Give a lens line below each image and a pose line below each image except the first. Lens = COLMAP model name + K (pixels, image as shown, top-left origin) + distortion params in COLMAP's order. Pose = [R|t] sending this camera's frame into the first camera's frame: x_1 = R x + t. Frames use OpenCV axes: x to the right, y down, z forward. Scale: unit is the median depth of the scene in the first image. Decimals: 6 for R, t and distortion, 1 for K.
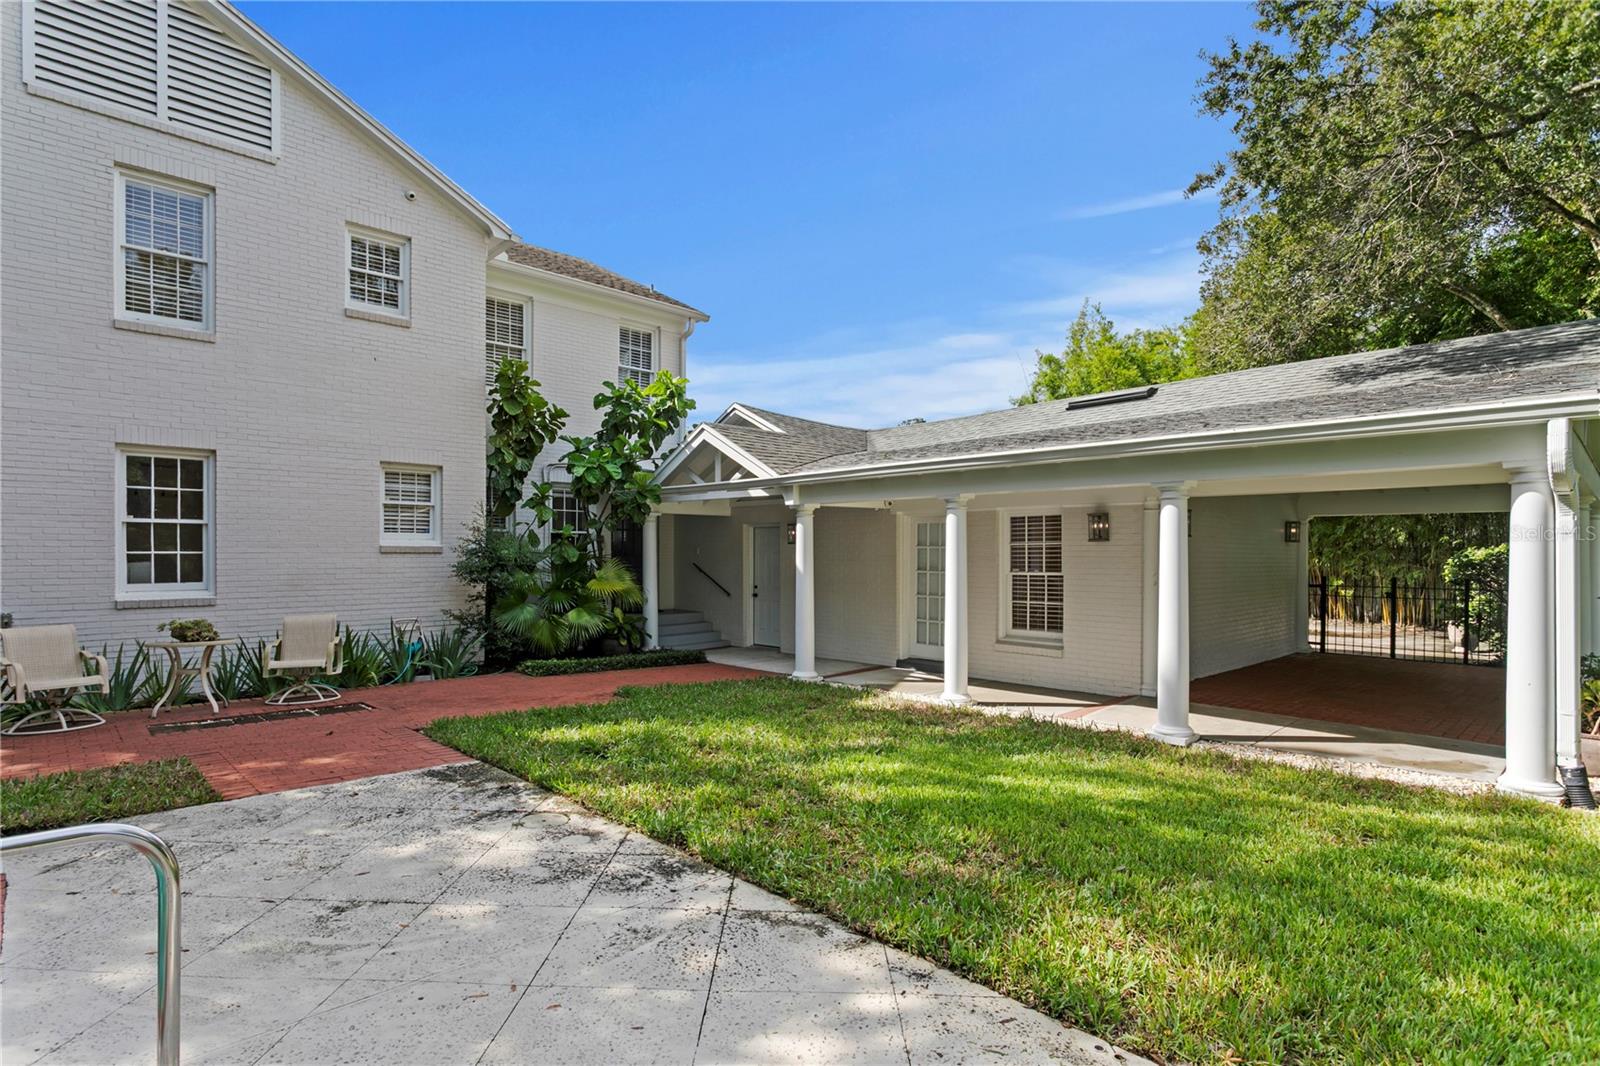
lens RADIAL K [[803.3, 0, 815.1], [0, 803.3, 546.6], [0, 0, 1]] dist [0.003001, -0.000834]
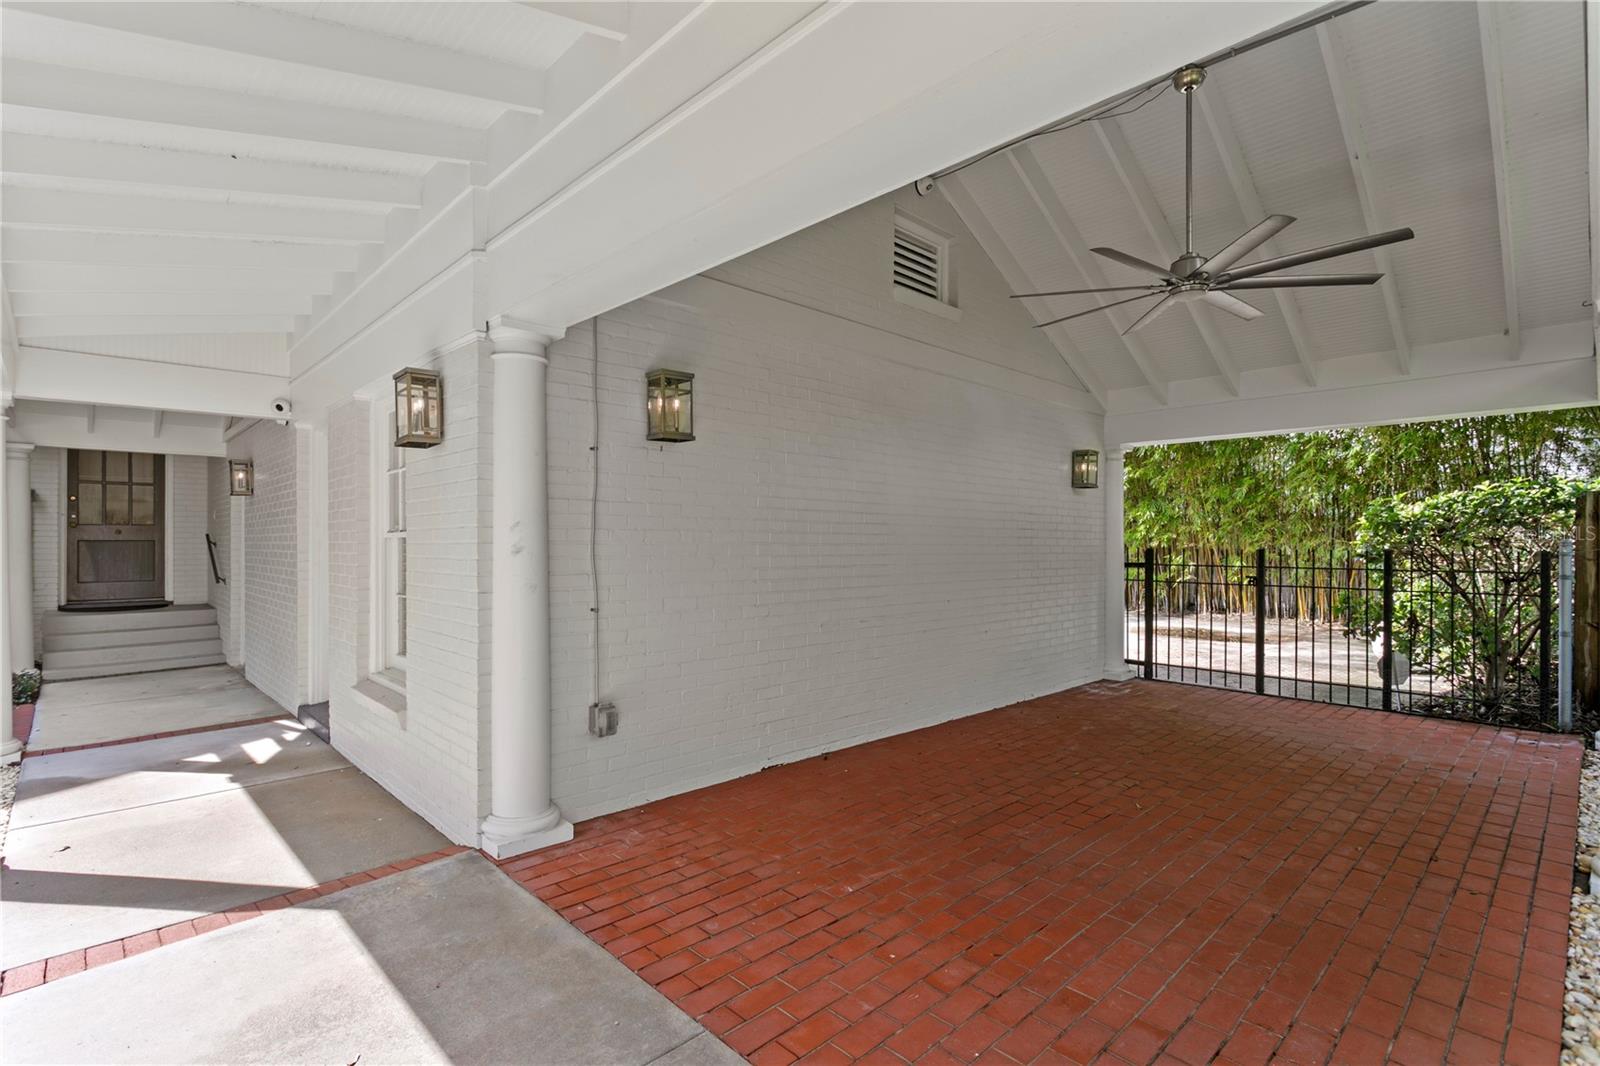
lens RADIAL K [[764.7, 0, 786.7], [0, 764.7, 537.2], [0, 0, 1]] dist [0.005548, 0.000045]
pose [[0.999845, -0.000004, -0.017624, 0.387699], [0.000080, 0.999991, 0.004290, 0.027176], [0.017624, -0.004291, 0.999835, 0.446543]]
